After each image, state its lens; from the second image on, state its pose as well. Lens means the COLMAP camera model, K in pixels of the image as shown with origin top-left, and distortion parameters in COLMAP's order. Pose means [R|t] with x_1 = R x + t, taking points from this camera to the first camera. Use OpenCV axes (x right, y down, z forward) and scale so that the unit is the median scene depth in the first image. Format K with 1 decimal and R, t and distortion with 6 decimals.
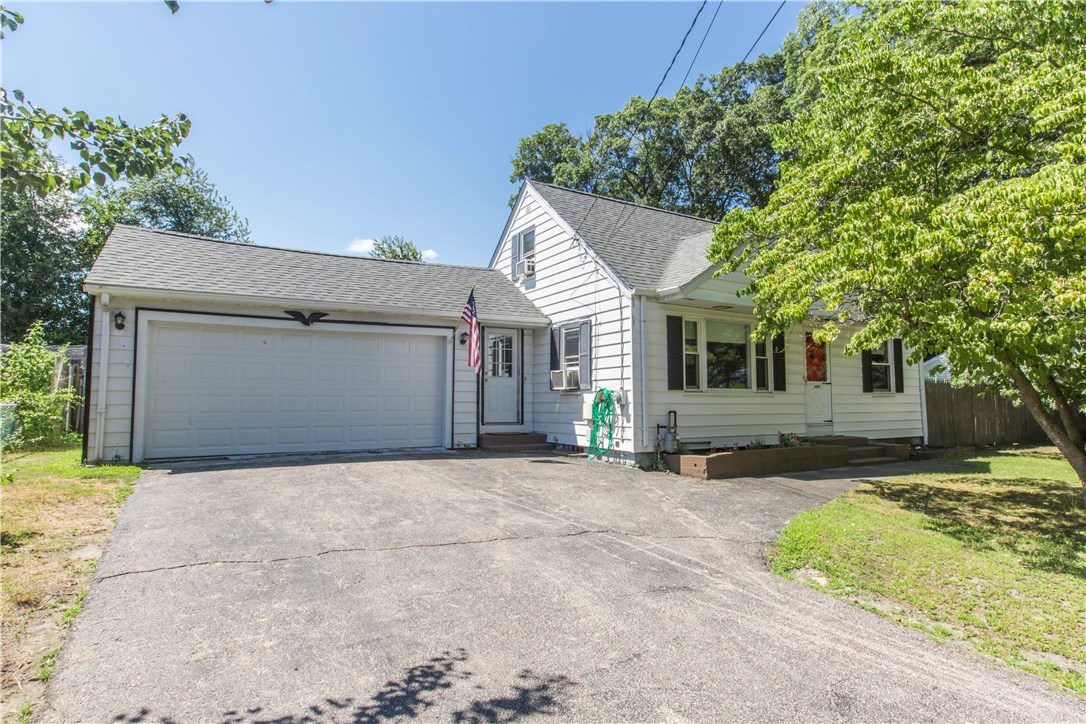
lens RADIAL K [[567.6, 0, 540.5], [0, 567.6, 361.9], [0, 0, 1]] dist [-0.012465, 0.014101]
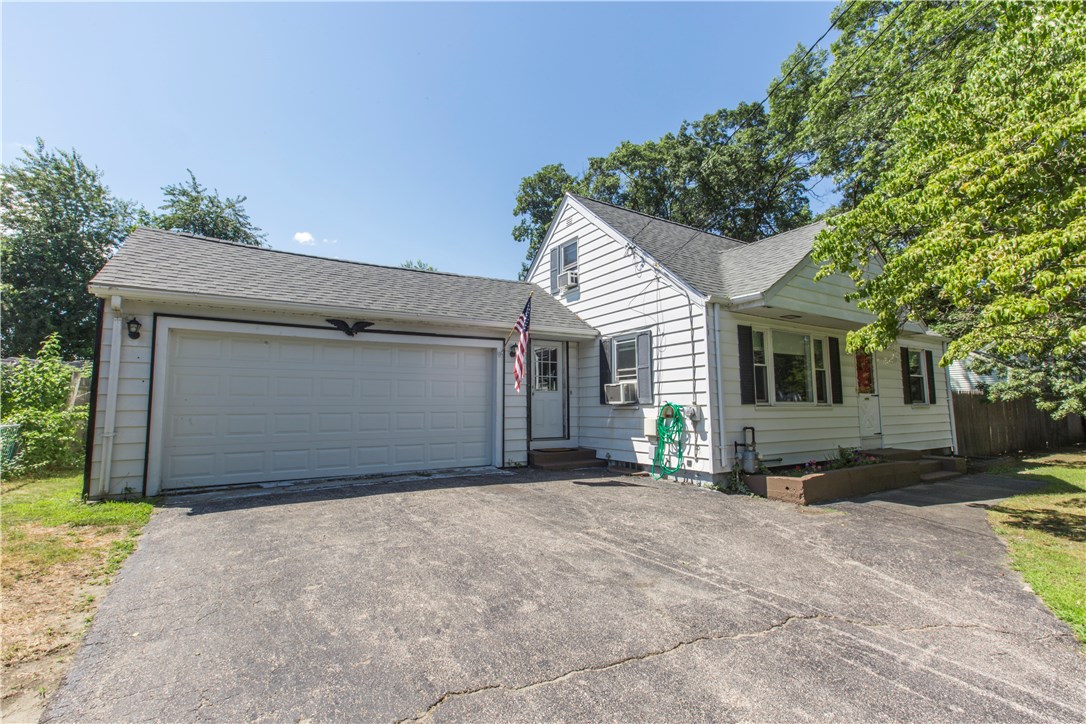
lens RADIAL K [[483.6, 0, 543.8], [0, 483.6, 362.6], [0, 0, 1]] dist [-0.012971, 0.011534]
pose [[0.999463, -0.002782, 0.032644, -0.119317], [0.003611, 0.999672, -0.025368, -0.000577], [-0.032563, 0.025473, 0.999145, 0.203763]]
